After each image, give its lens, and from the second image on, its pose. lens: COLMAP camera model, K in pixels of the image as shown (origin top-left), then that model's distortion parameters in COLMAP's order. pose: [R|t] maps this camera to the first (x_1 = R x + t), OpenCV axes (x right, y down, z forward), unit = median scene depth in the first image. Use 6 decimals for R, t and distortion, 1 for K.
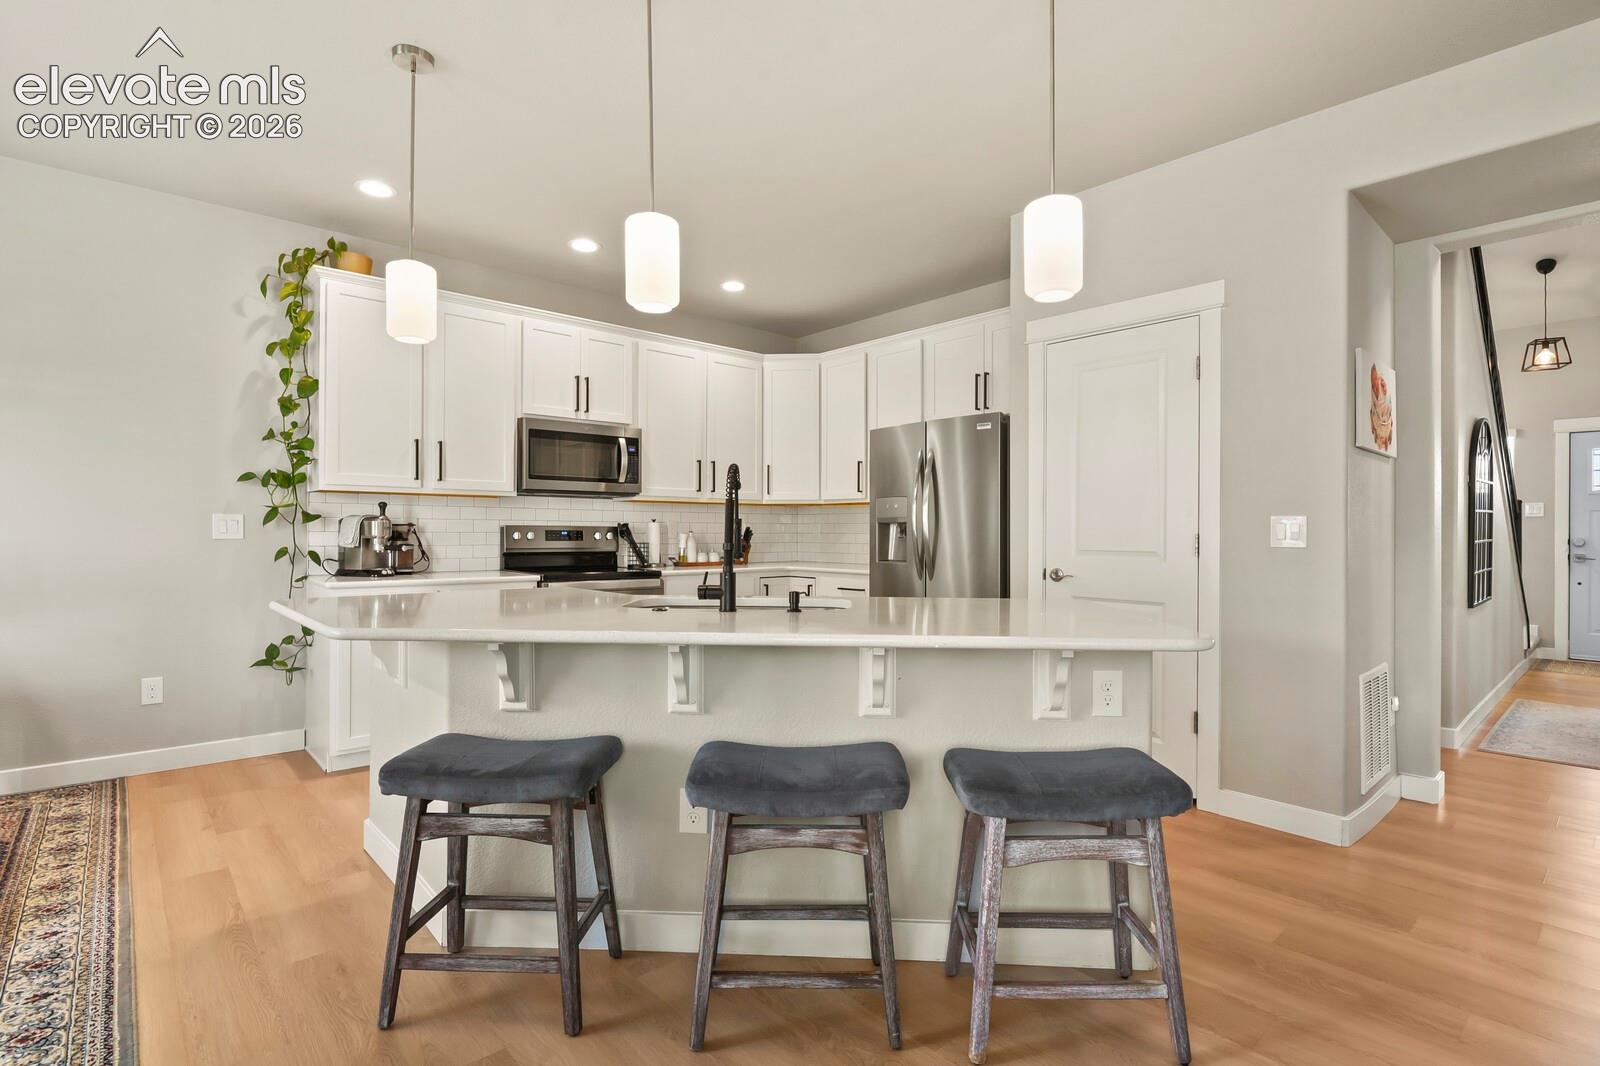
lens RADIAL K [[773.2, 0, 808.7], [0, 773.2, 533.2], [0, 0, 1]] dist [-0.004535, -0.002828]
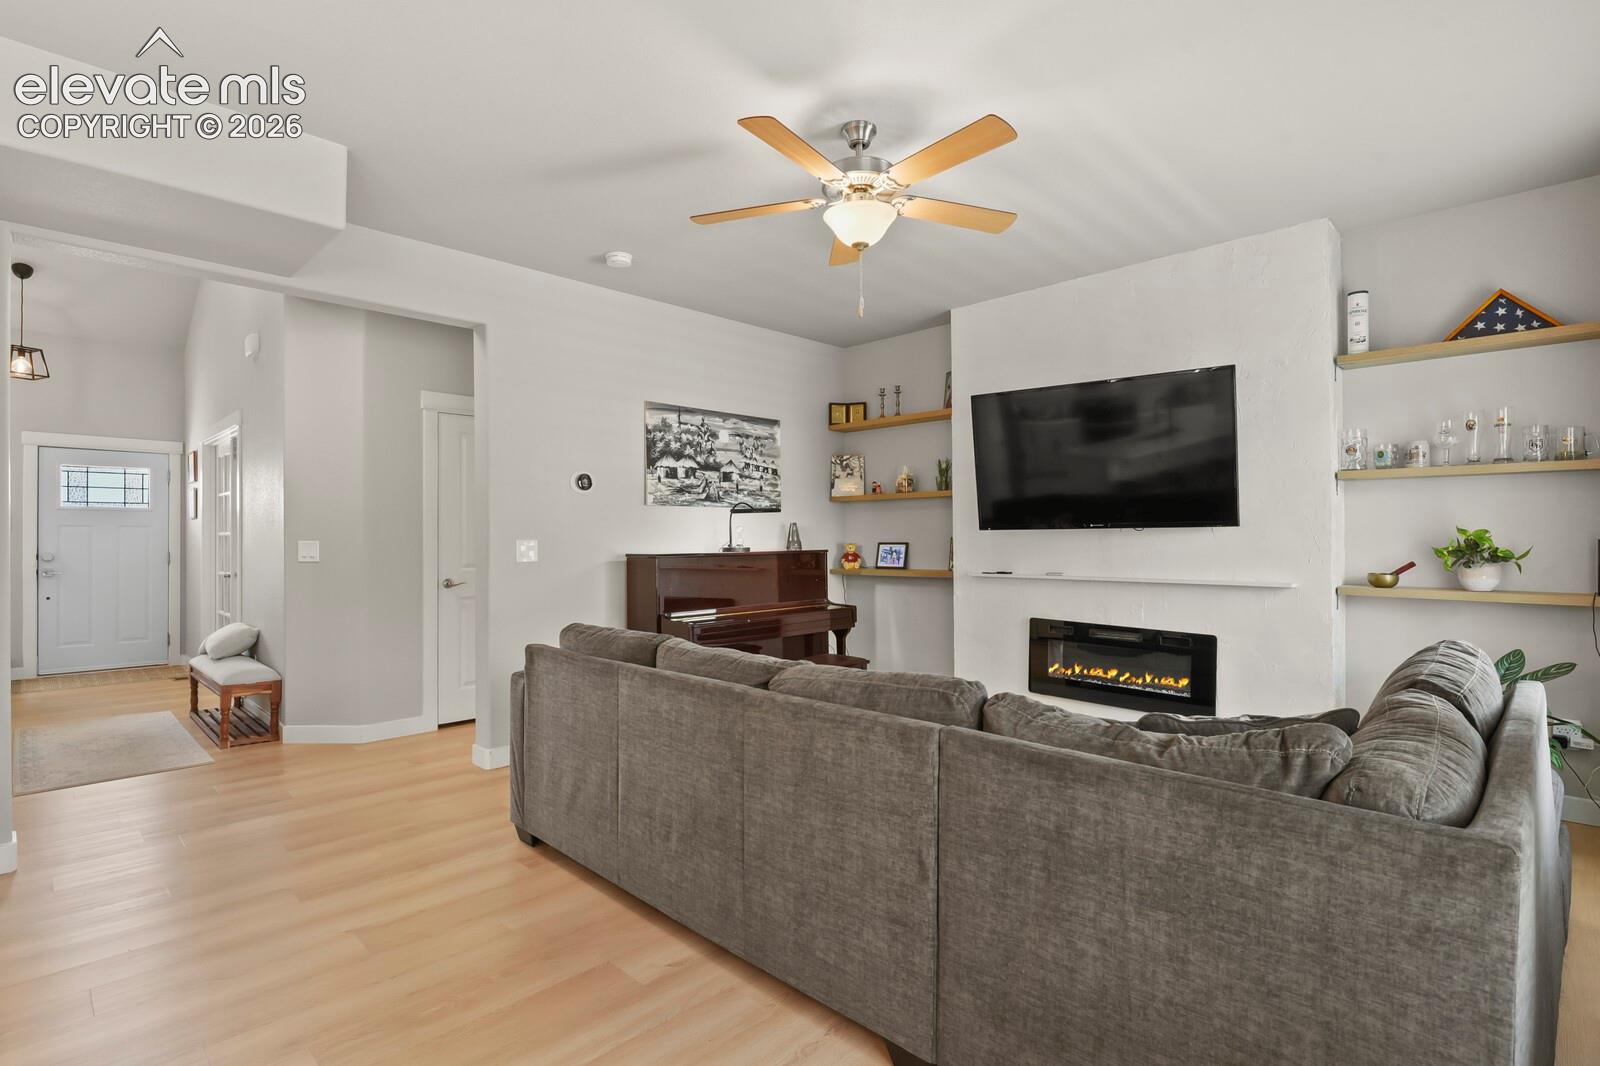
lens RADIAL K [[773.2, 0, 810.5], [0, 773.2, 535.8], [0, 0, 1]] dist [-0.004535, -0.002828]
pose [[-0.059313, 0.000601, 0.998239, -0.086317], [0.002088, 0.999998, -0.000478, -0.022109], [-0.998237, 0.002056, -0.059314, 0.115528]]
